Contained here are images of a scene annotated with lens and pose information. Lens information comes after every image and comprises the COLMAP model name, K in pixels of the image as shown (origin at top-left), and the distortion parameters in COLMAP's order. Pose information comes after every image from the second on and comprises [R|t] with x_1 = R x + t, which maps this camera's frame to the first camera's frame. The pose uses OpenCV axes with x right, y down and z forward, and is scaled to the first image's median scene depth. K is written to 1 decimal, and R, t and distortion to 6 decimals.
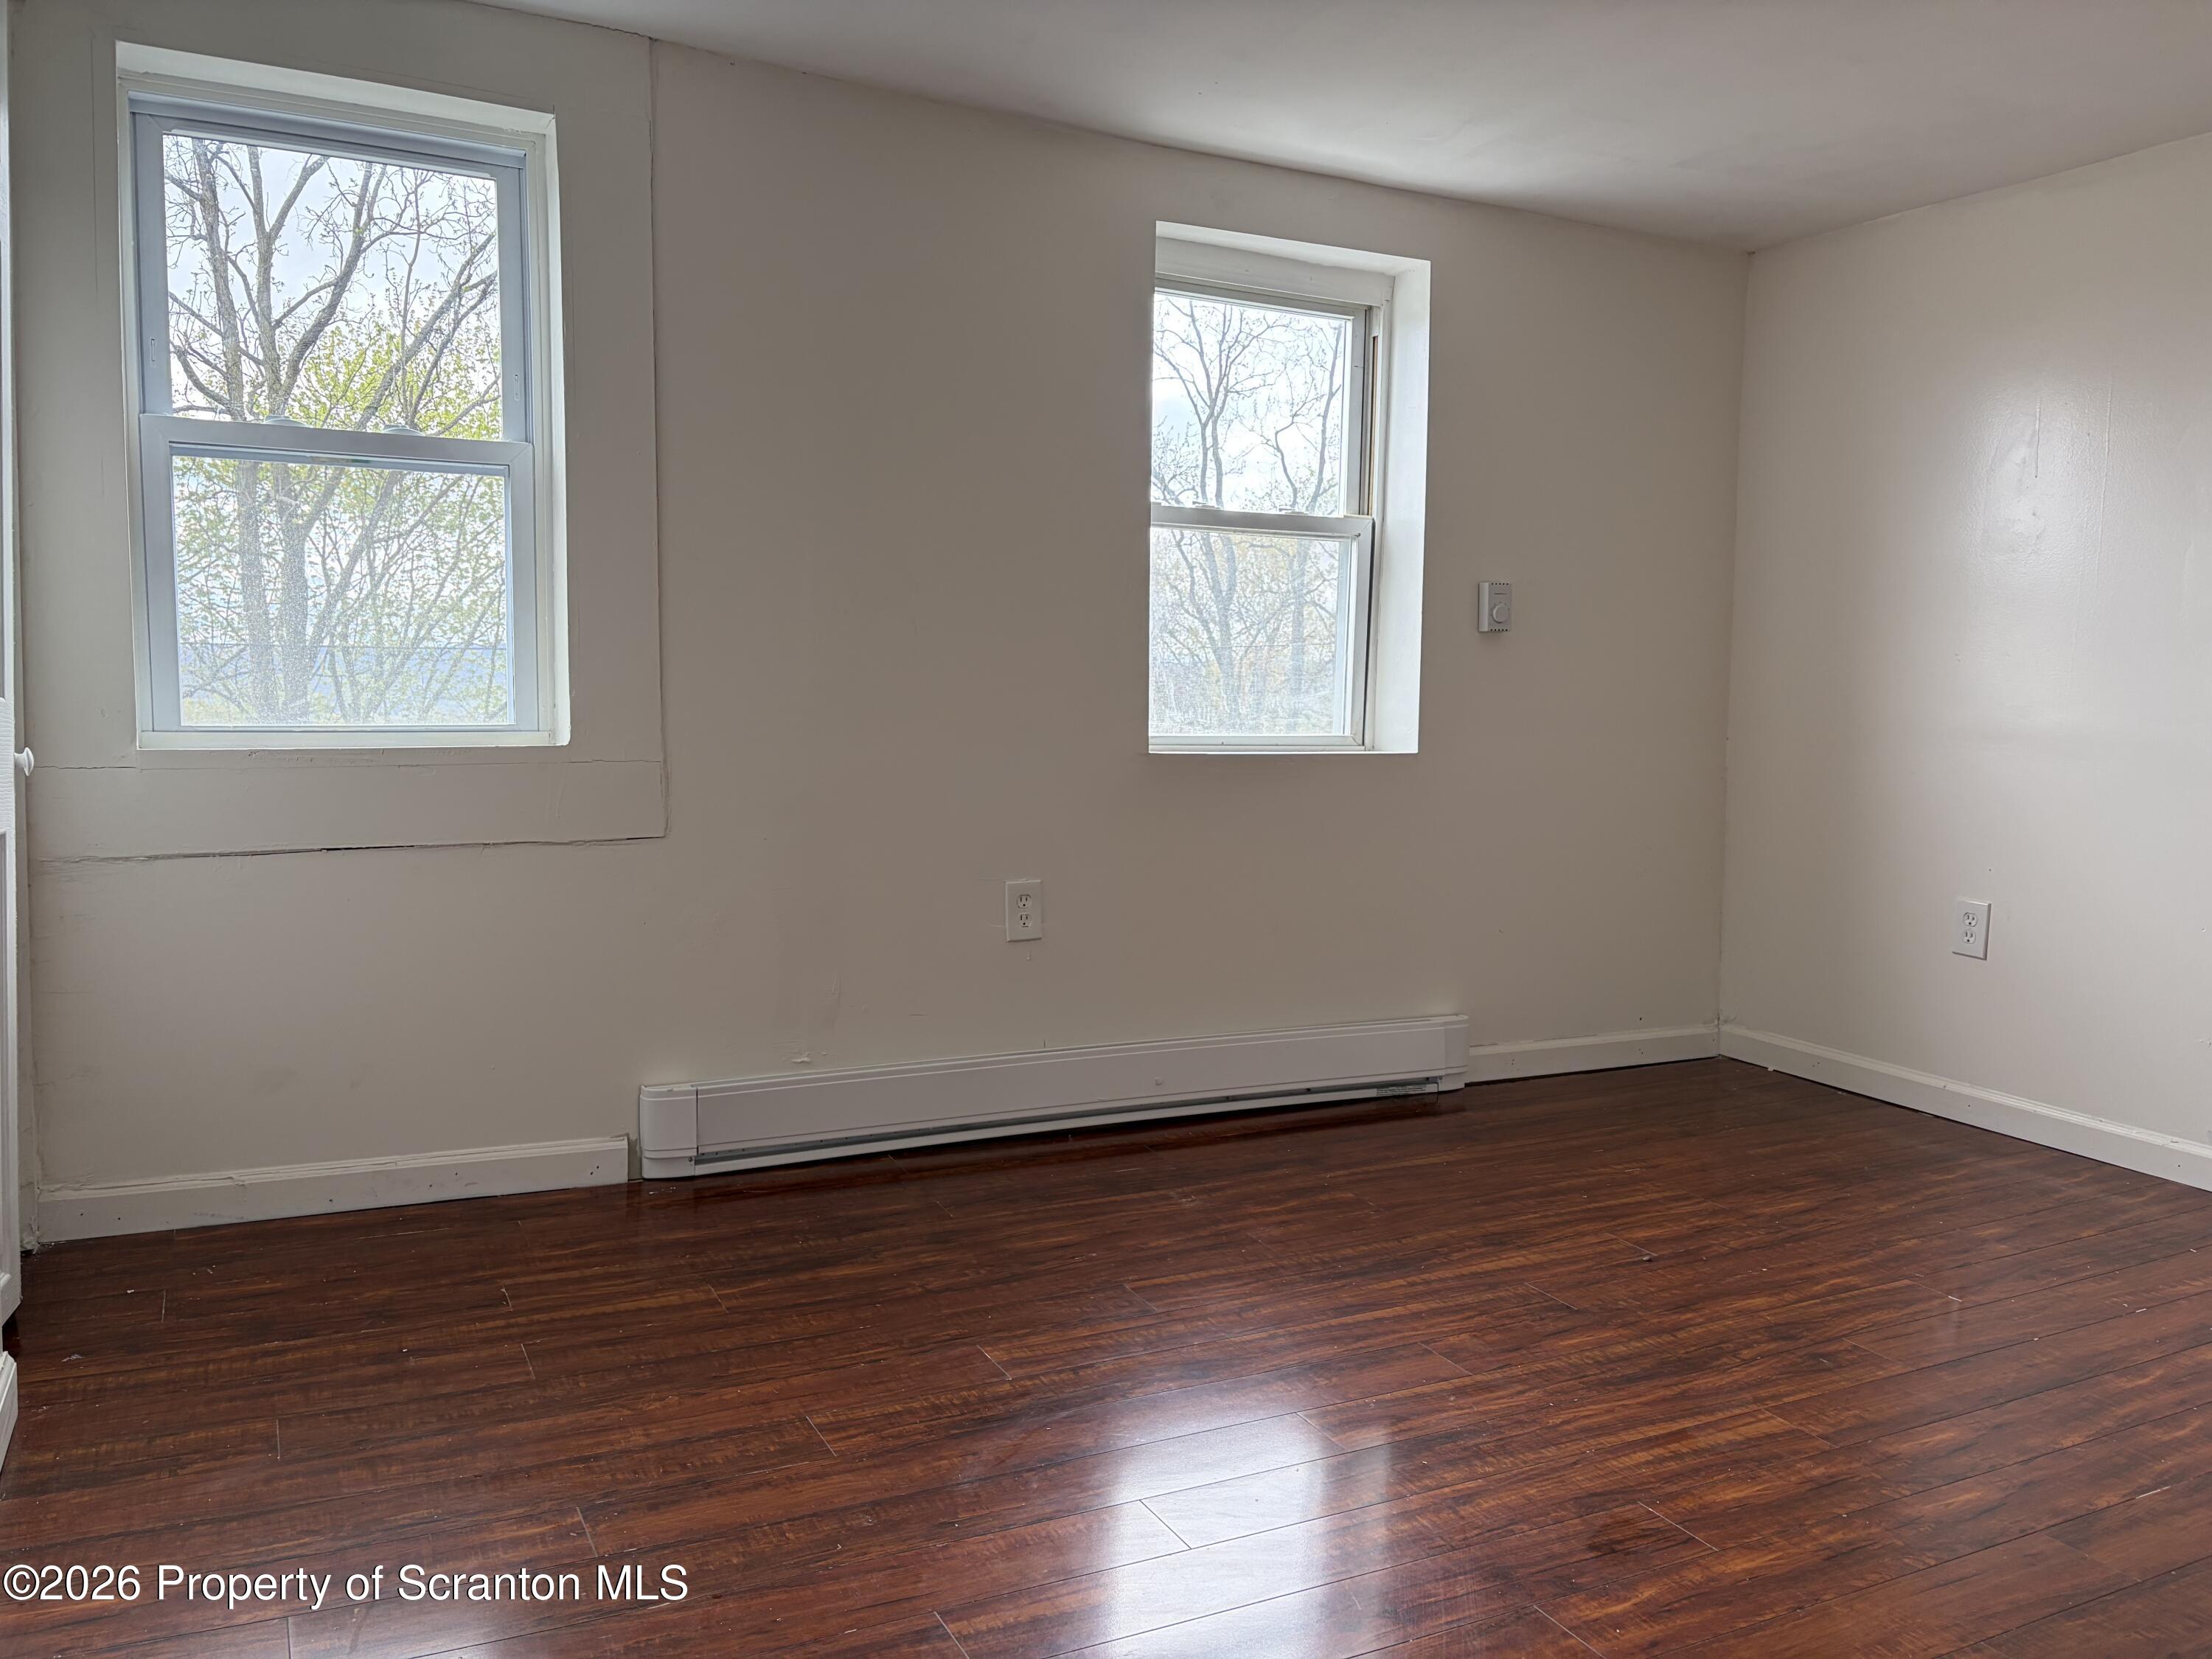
lens RADIAL K [[1667.8, 0, 1108.9], [0, 1667.8, 826.6], [0, 0, 1]] dist [0.019806, -0.009073]
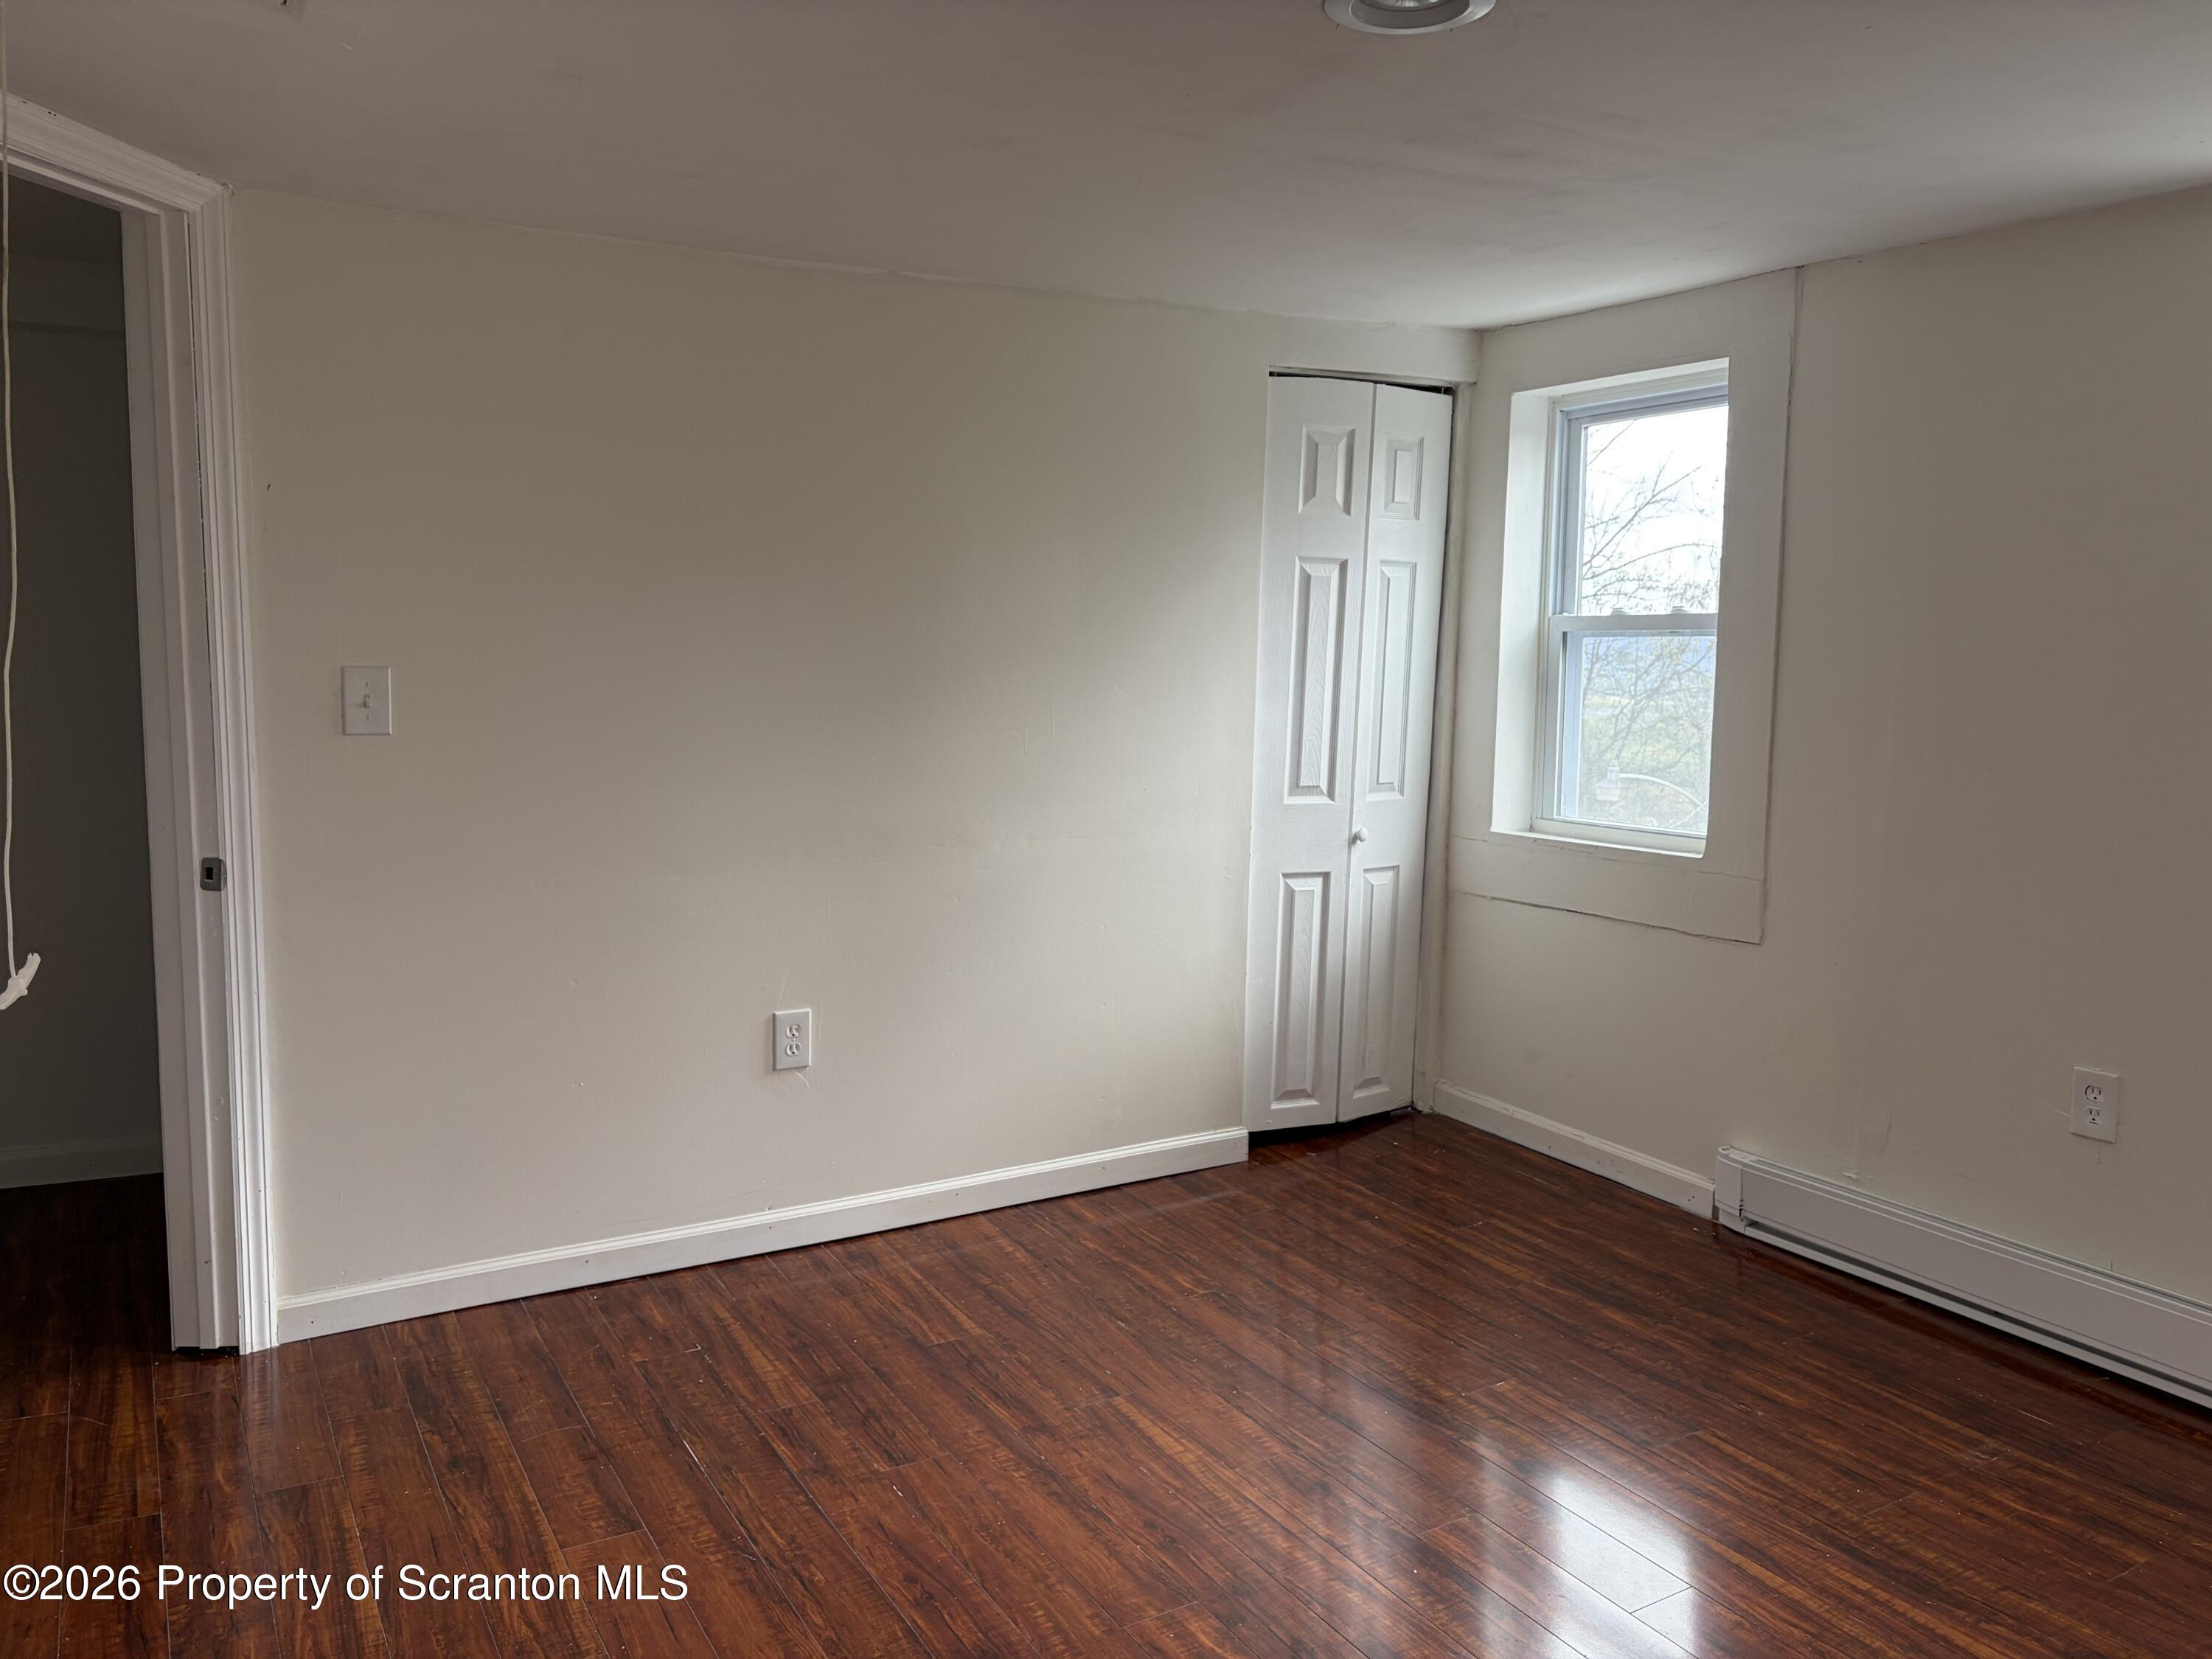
lens RADIAL K [[1667.8, 0, 1109.2], [0, 1667.8, 834.0], [0, 0, 1]] dist [0.019806, -0.009073]
pose [[0.070437, 0.106701, -0.991793, 0.972753], [-0.092322, 0.990692, 0.100026, -0.164981], [0.993235, 0.084519, 0.079633, 0.511761]]
